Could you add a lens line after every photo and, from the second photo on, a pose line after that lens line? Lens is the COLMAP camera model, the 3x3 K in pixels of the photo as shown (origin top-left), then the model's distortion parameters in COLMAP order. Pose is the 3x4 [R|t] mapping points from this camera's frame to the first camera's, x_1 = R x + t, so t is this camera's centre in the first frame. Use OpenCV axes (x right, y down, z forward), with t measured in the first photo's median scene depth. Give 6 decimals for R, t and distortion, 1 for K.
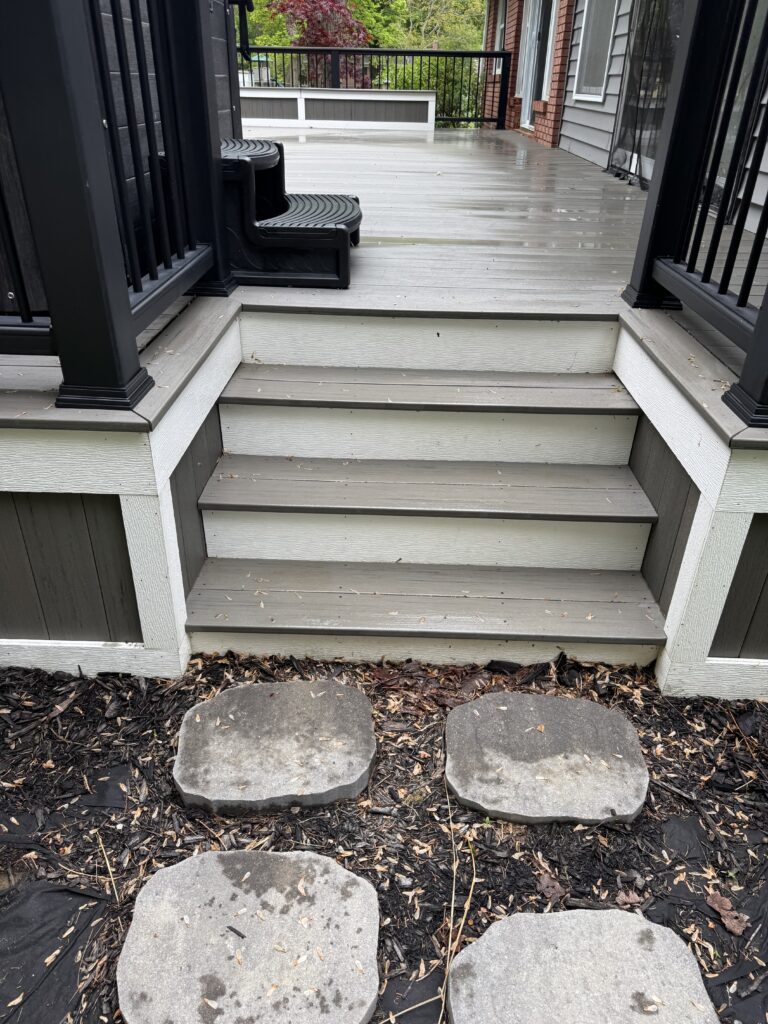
lens RADIAL K [[723.6, 0, 387.5], [0, 723.6, 509.4], [0, 0, 1]] dist [0.001002, -0.008175]
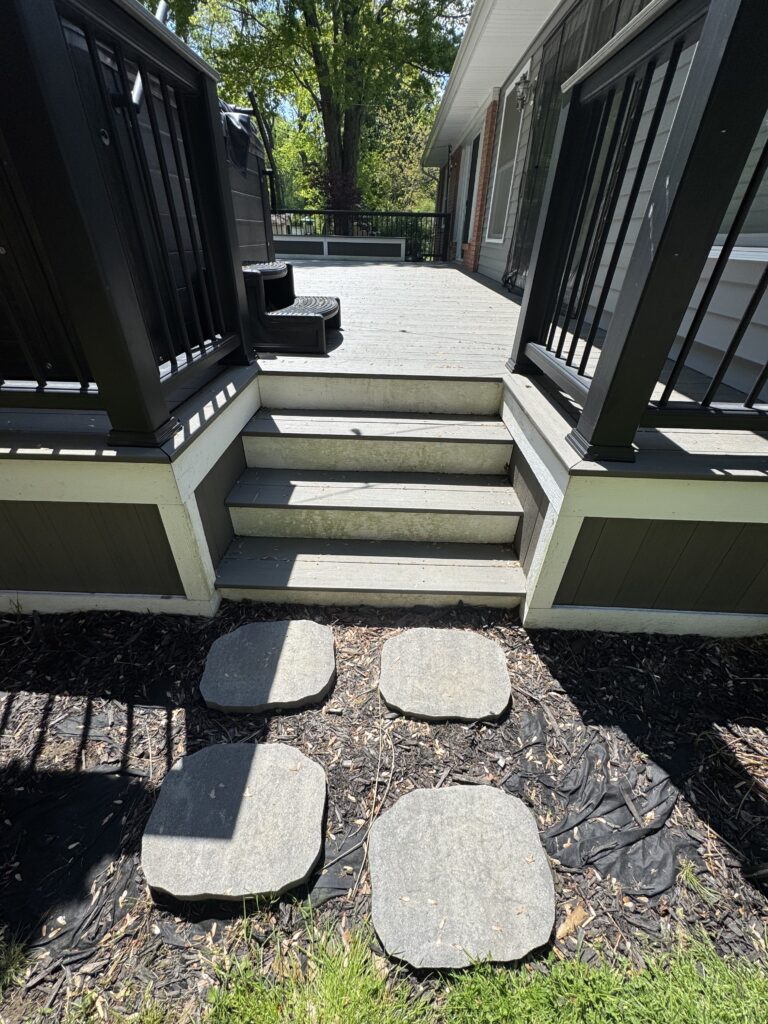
lens RADIAL K [[407.8, 0, 384.8], [0, 407.8, 508.5], [0, 0, 1]] dist [-0.007770, -0.000191]
pose [[0.999977, -0.000424, 0.006749, 0.083837], [0.000018, 0.998198, 0.060005, -0.058206], [-0.006763, -0.060003, 0.998175, 0.155519]]
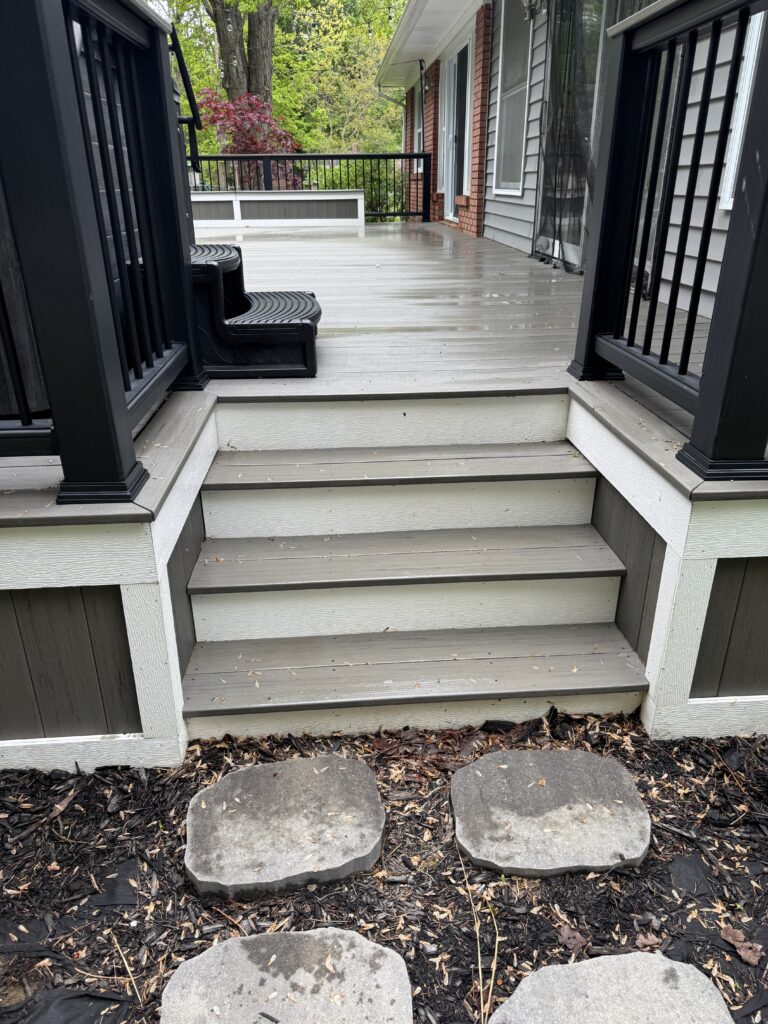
lens RADIAL K [[723.6, 0, 387.5], [0, 723.6, 509.4], [0, 0, 1]] dist [0.001002, -0.008175]
pose [[0.995022, -0.065483, 0.075118, -0.060324], [0.073109, 0.991916, -0.103721, 0.007624], [-0.067719, 0.108697, 0.991766, -0.051720]]
